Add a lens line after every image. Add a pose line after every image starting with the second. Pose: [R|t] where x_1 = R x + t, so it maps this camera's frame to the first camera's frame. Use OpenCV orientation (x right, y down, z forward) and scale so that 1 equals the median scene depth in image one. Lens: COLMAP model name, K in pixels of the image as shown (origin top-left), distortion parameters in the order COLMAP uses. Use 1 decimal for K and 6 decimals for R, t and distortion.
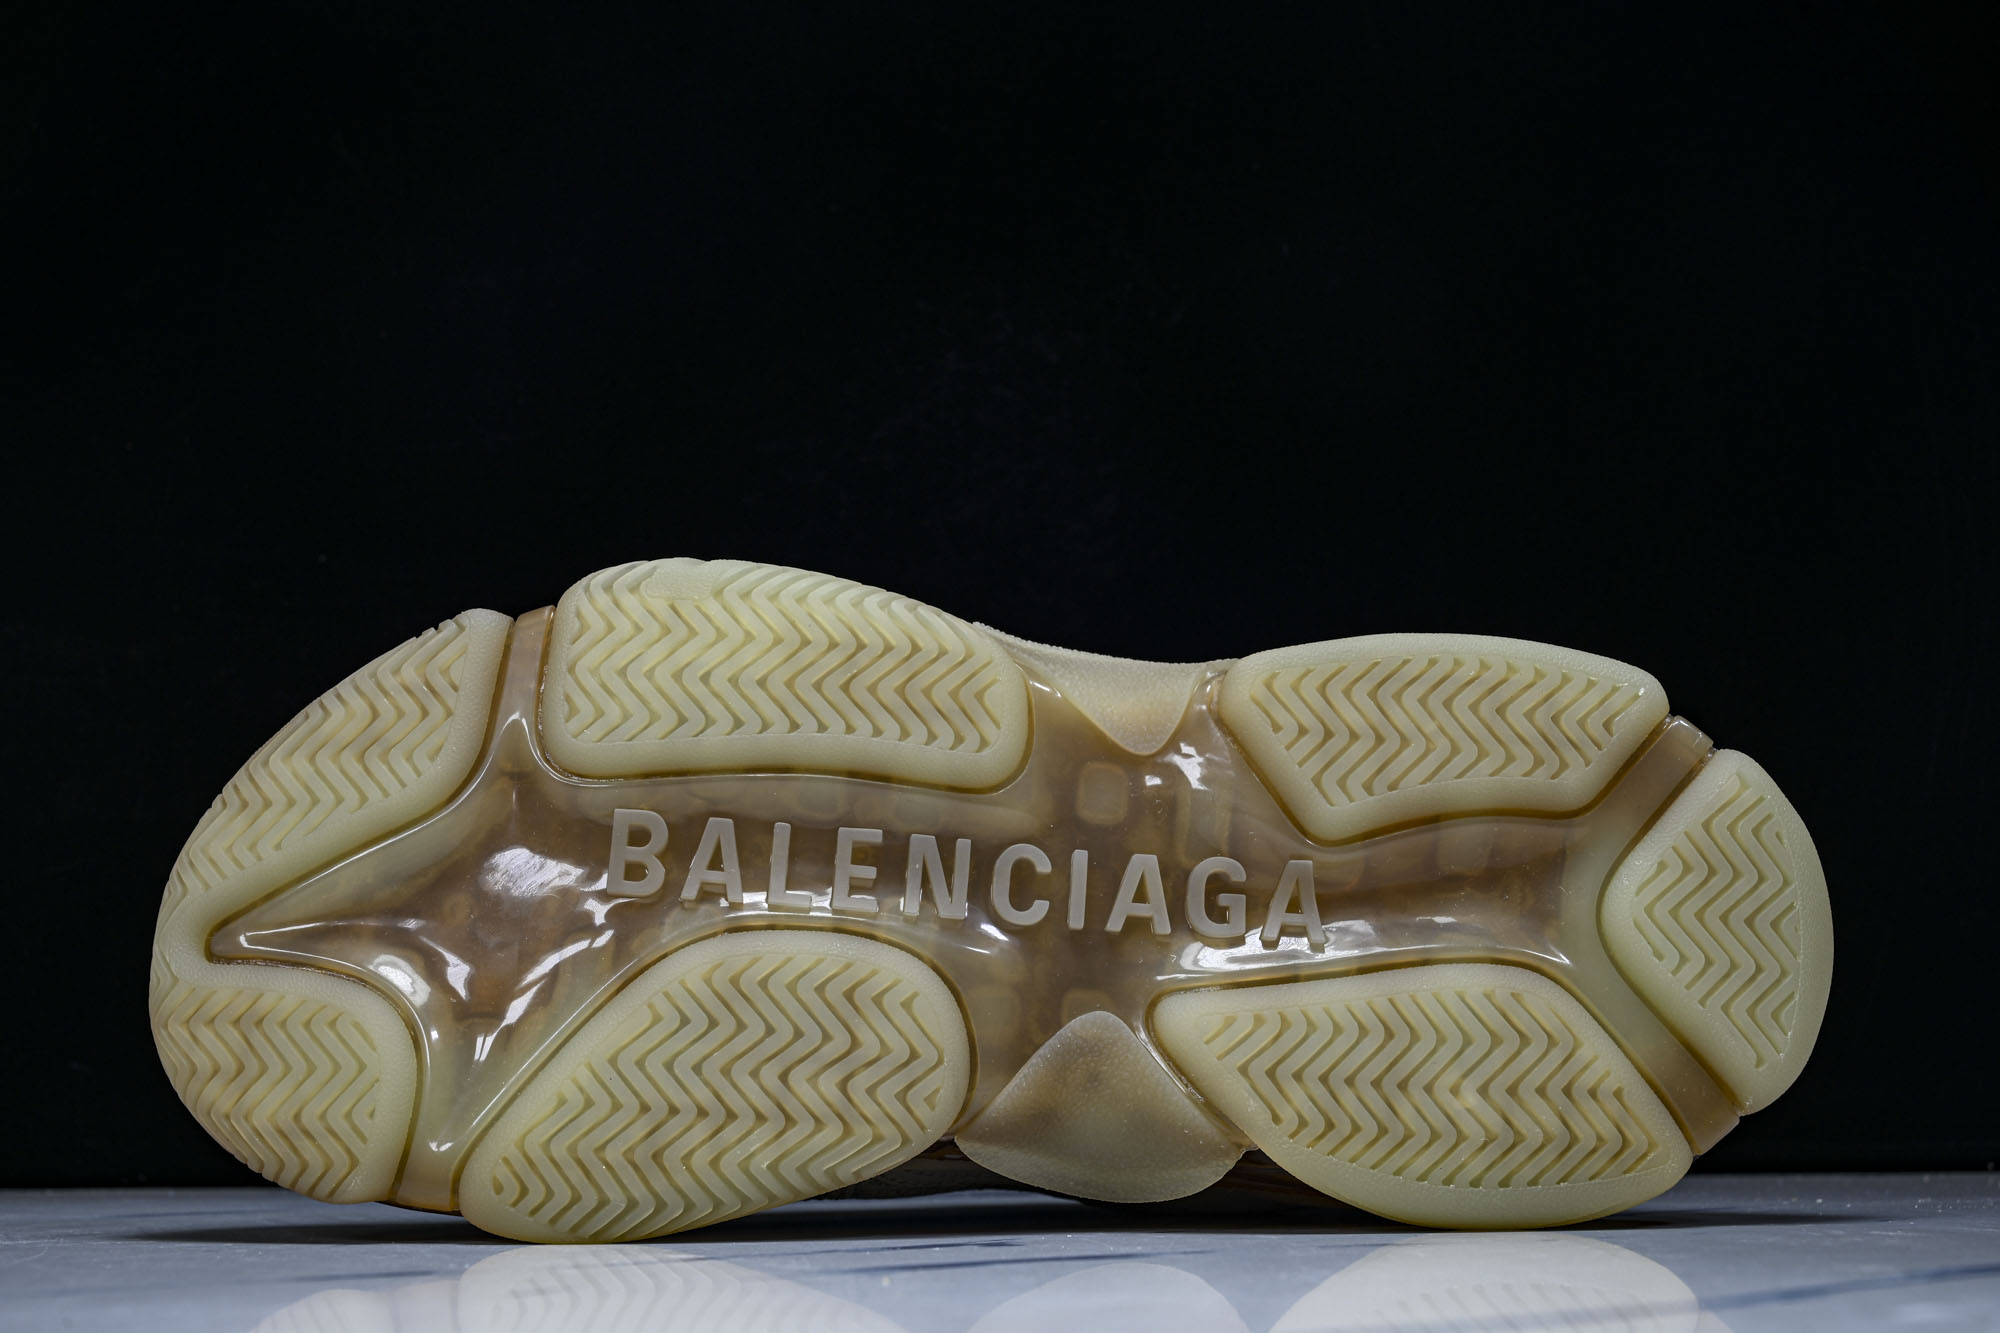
lens RADIAL K [[3232.7, 0, 1002.0], [0, 3232.7, 667.2], [0, 0, 1]] dist [0.058950, 0.000000]
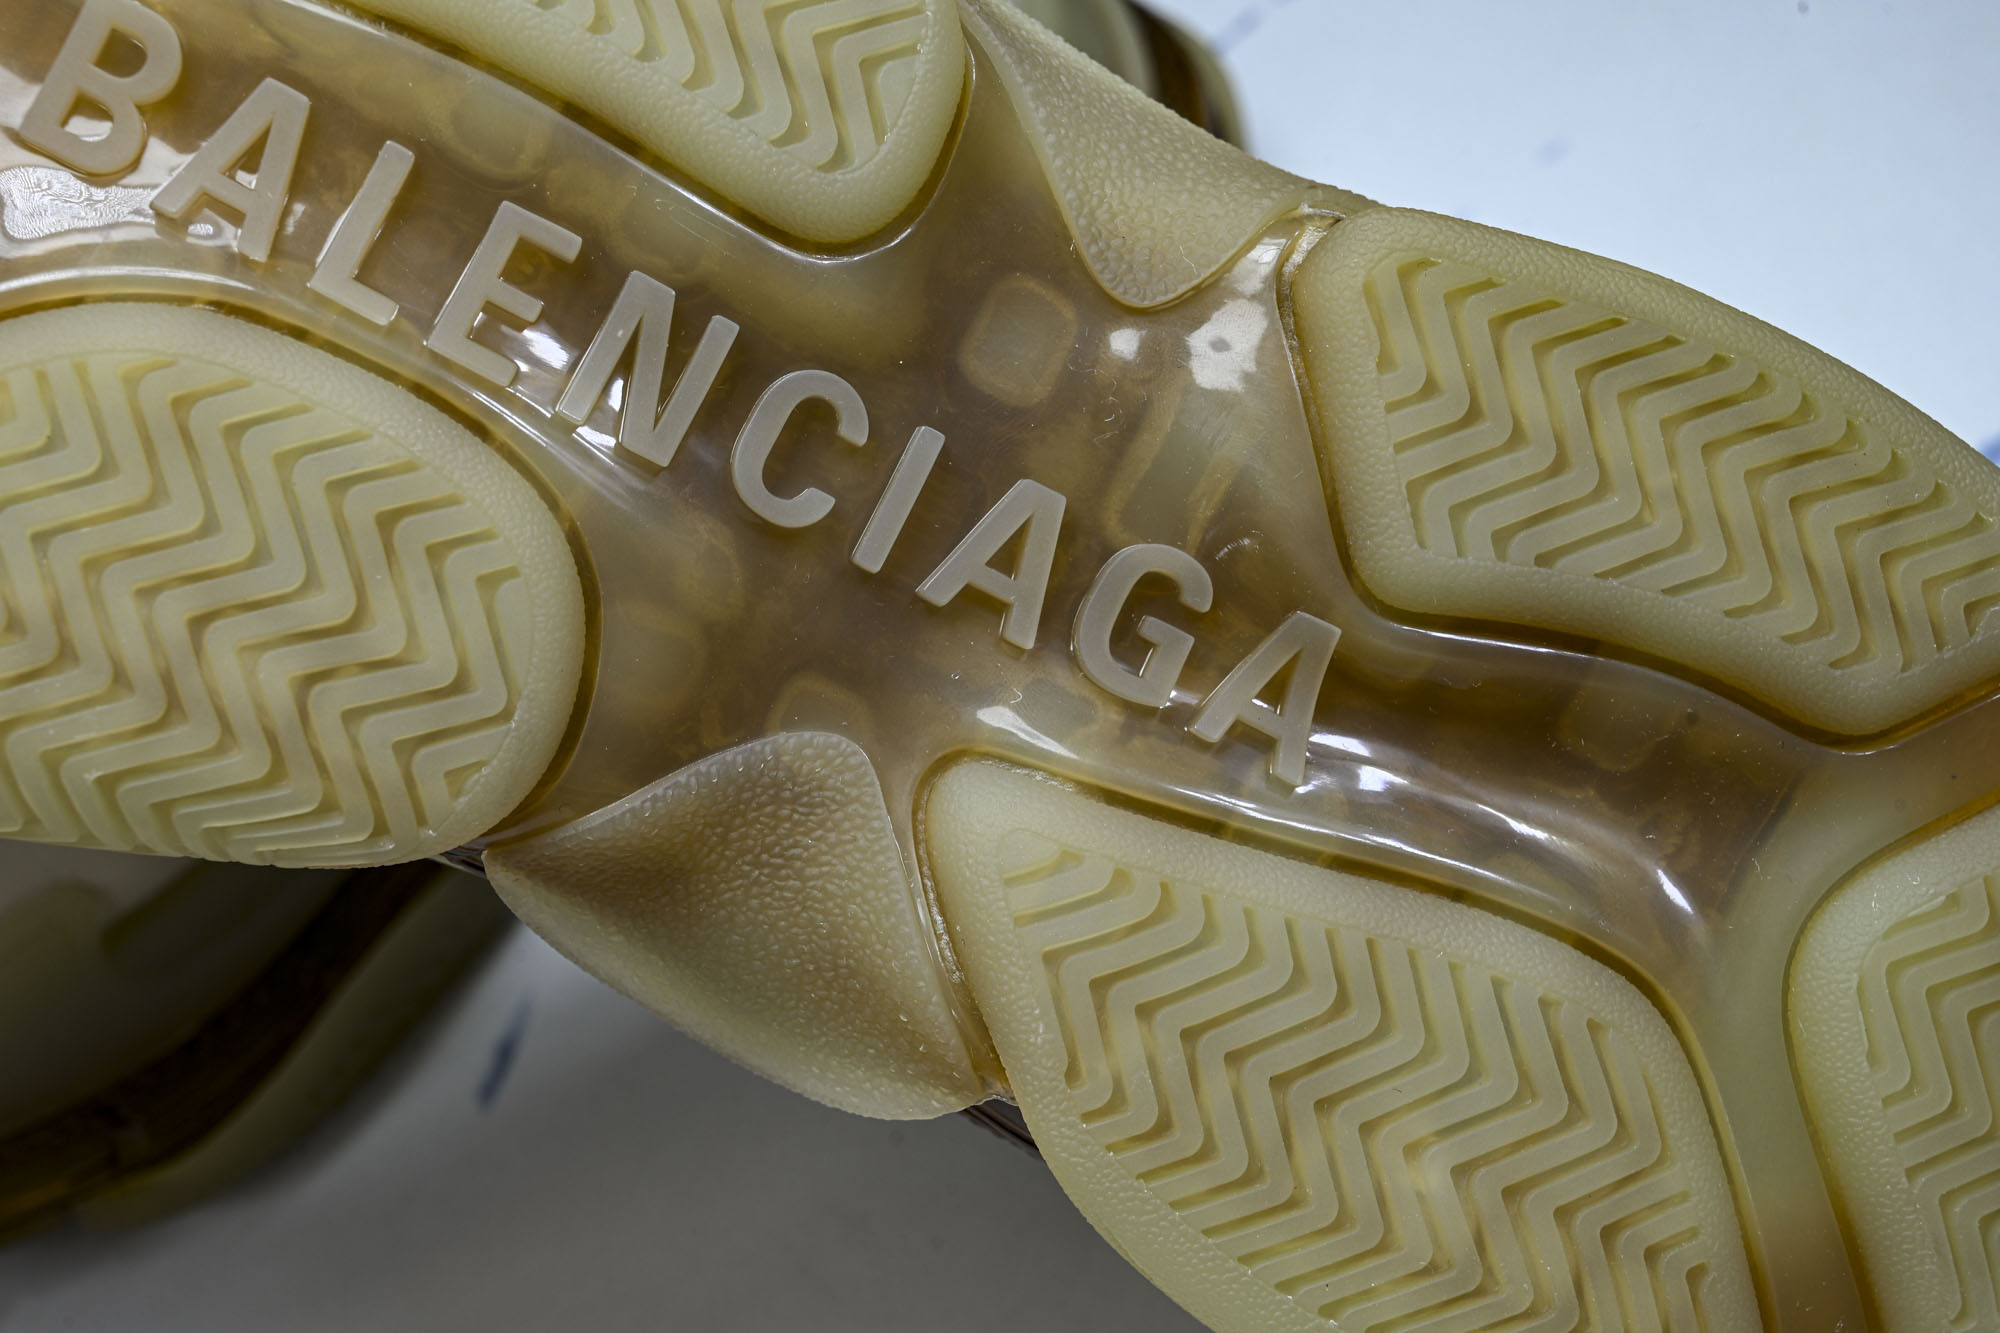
lens RADIAL K [[3657.9, 0, 1000.7], [0, 3657.9, 654.4], [0, 0, 1]] dist [0.025234, 0.000000]
pose [[0.917472, 0.392144, 0.066836, 0.009608], [-0.397758, 0.901908, 0.168376, -0.012648], [0.005748, -0.181065, 0.983454, 0.438391]]
